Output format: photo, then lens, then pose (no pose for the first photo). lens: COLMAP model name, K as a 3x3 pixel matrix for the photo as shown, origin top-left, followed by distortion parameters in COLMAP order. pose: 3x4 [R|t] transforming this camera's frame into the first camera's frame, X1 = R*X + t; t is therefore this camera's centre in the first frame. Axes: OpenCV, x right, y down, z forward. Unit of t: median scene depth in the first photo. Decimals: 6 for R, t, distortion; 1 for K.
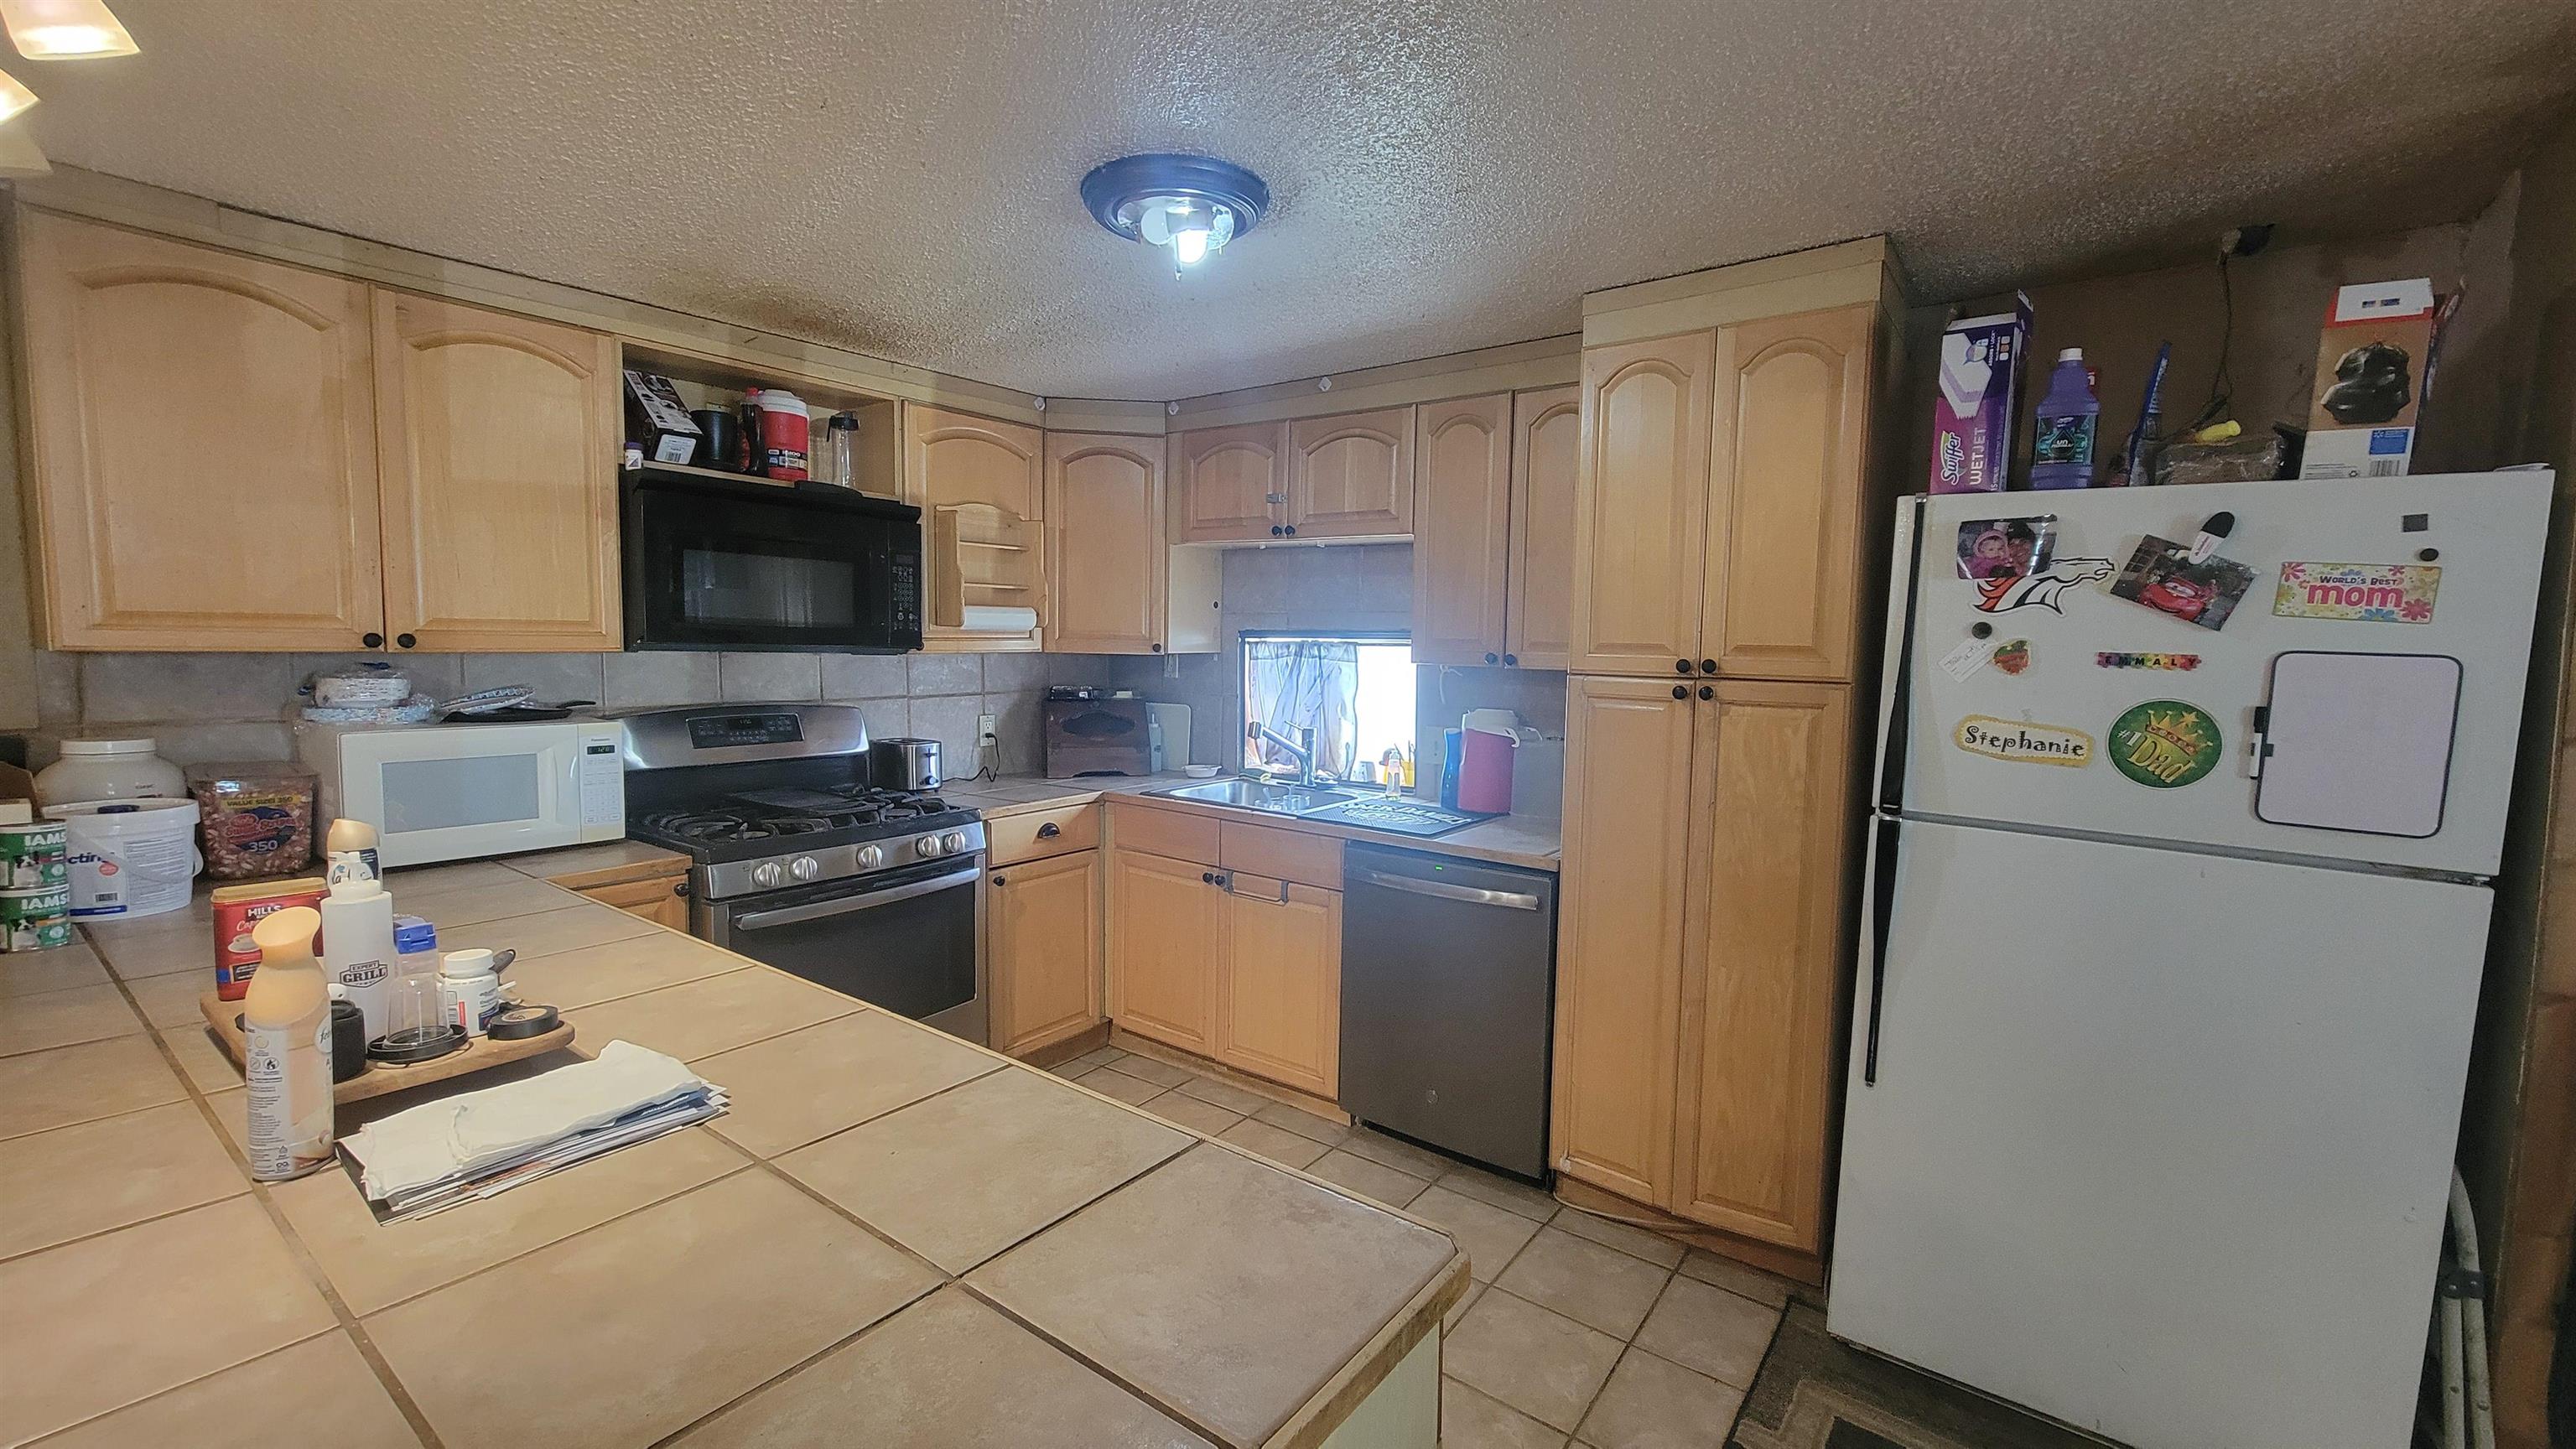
lens RADIAL K [[1048.5, 0, 1292.3], [0, 1048.5, 733.3], [0, 0, 1]] dist [0.006295, -0.001286]
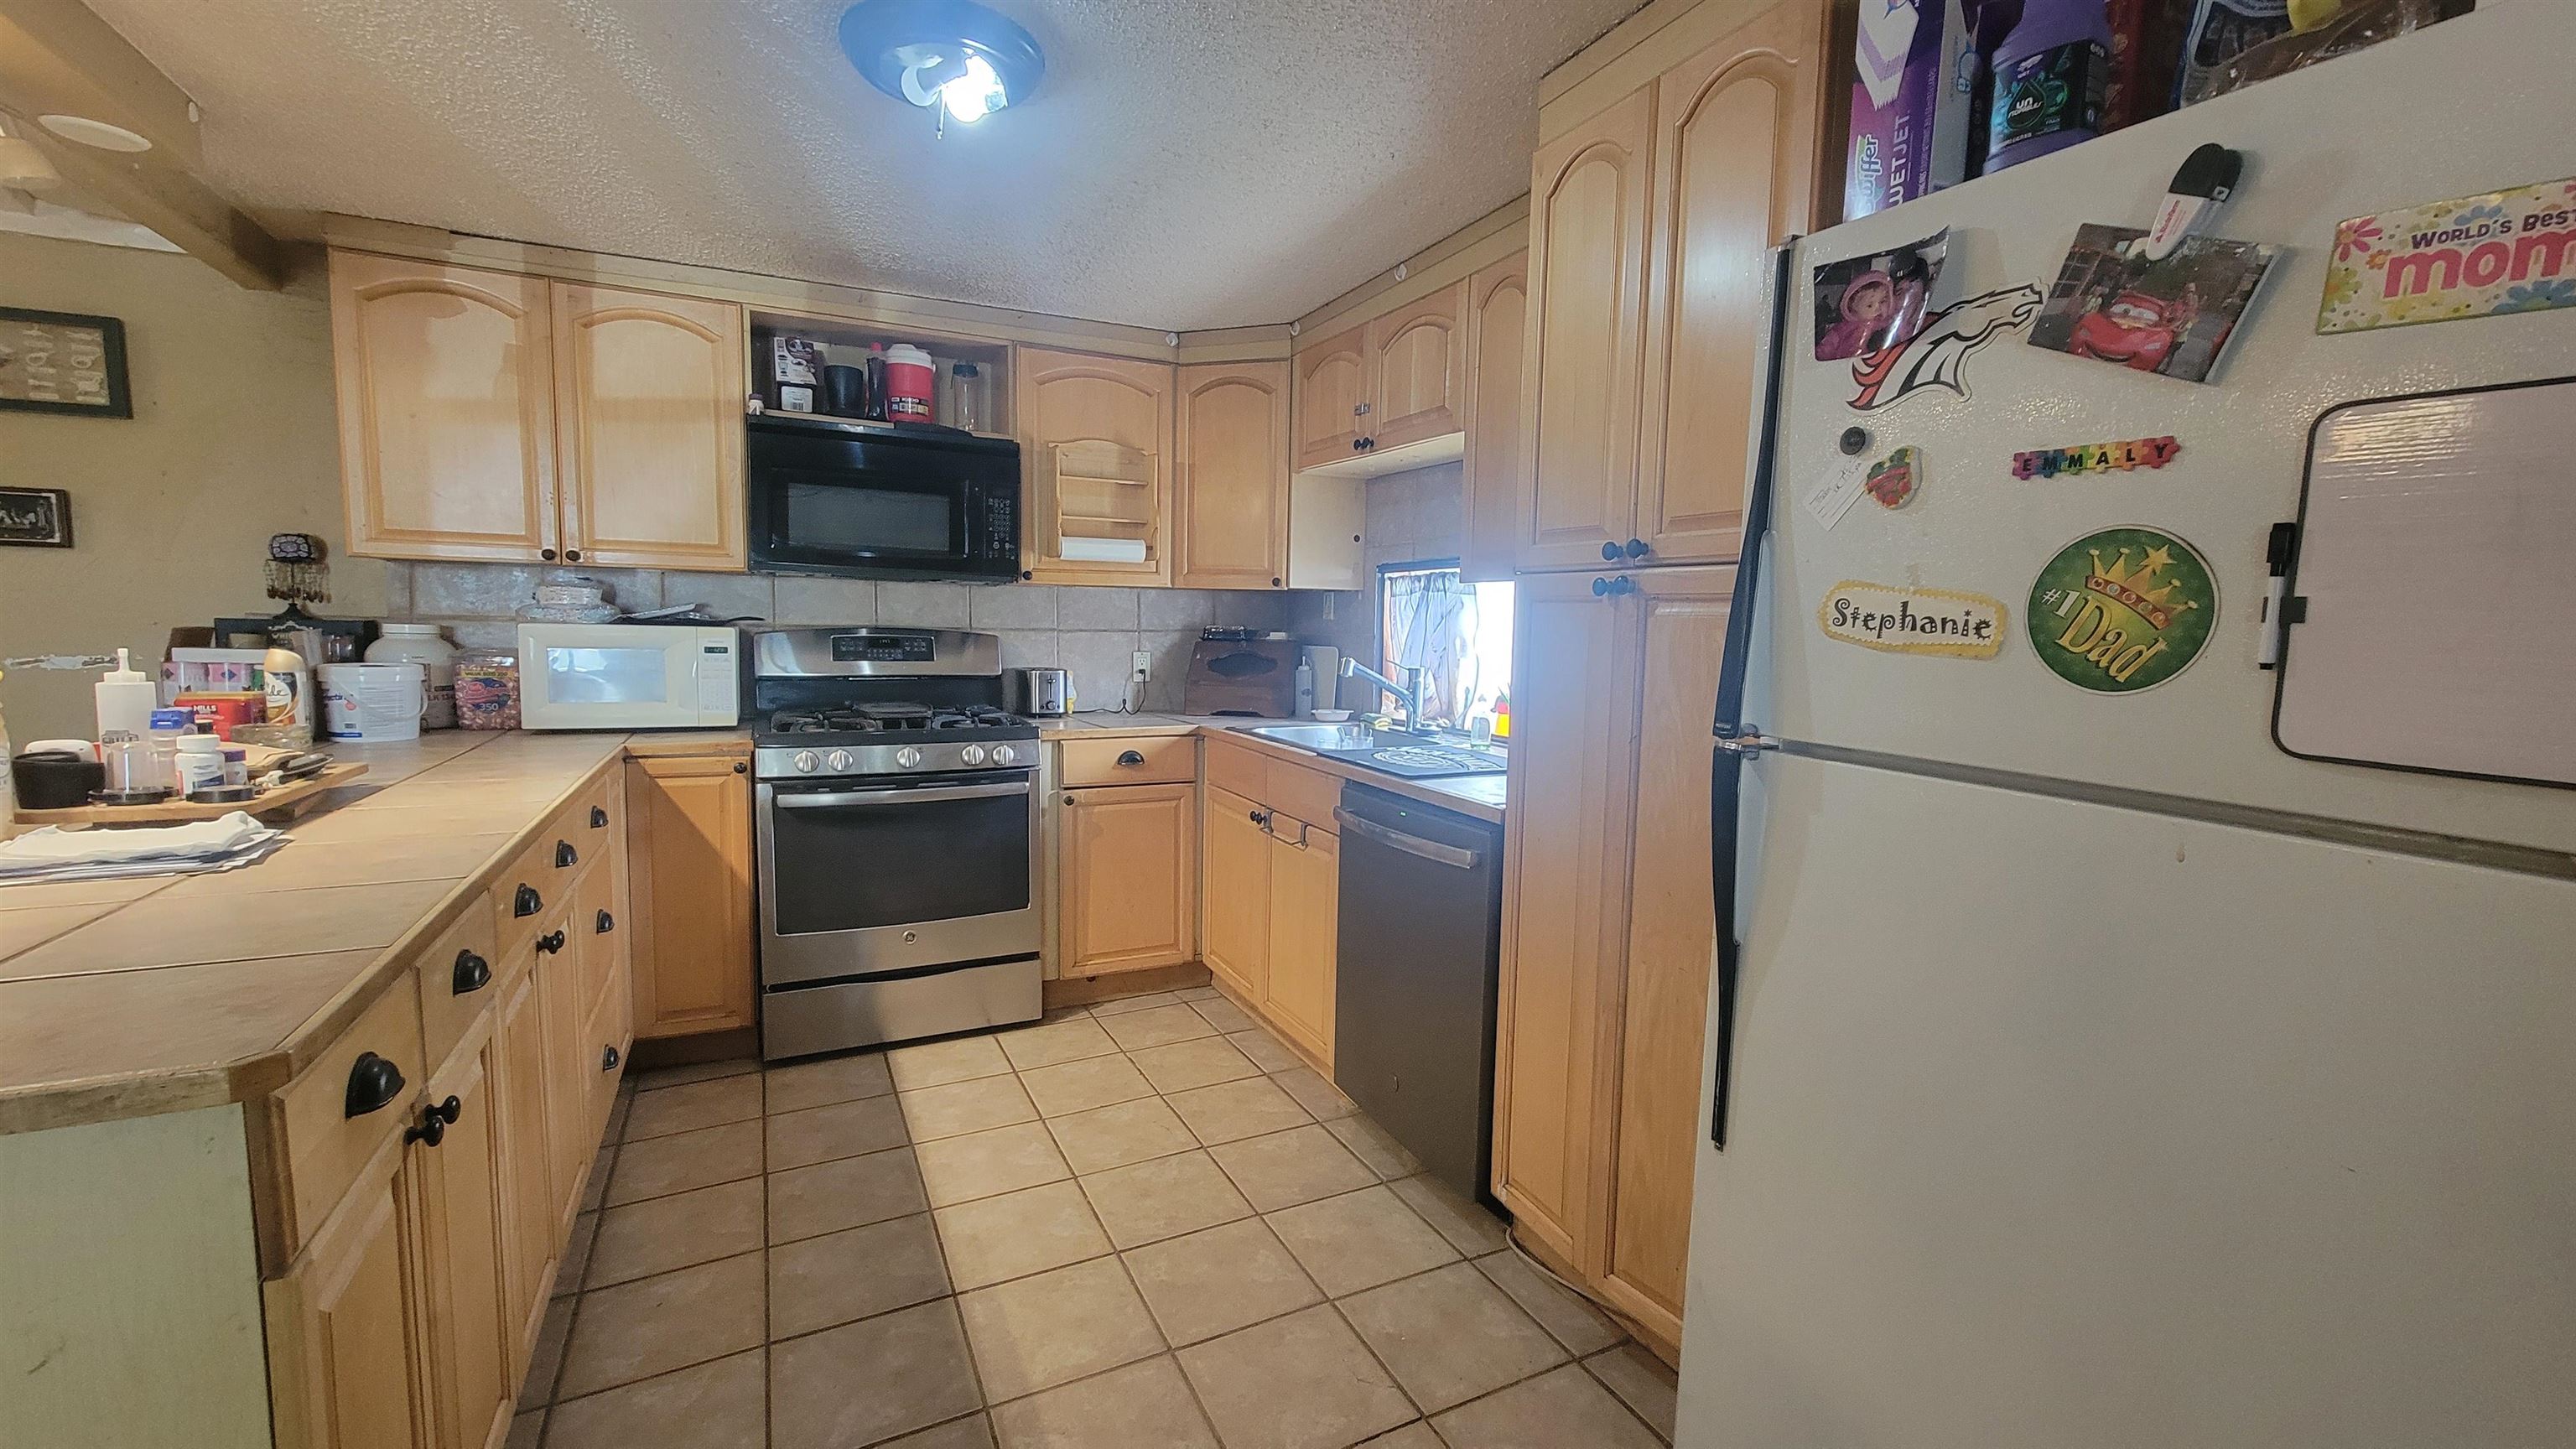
lens RADIAL K [[1048.5, 0, 1285.1], [0, 1048.5, 729.4], [0, 0, 1]] dist [0.006295, -0.001286]
pose [[0.889987, 0.049168, -0.453327, 0.507837], [-0.047557, 0.998757, 0.014960, 0.061212], [0.453499, 0.008244, 0.891218, 0.235580]]
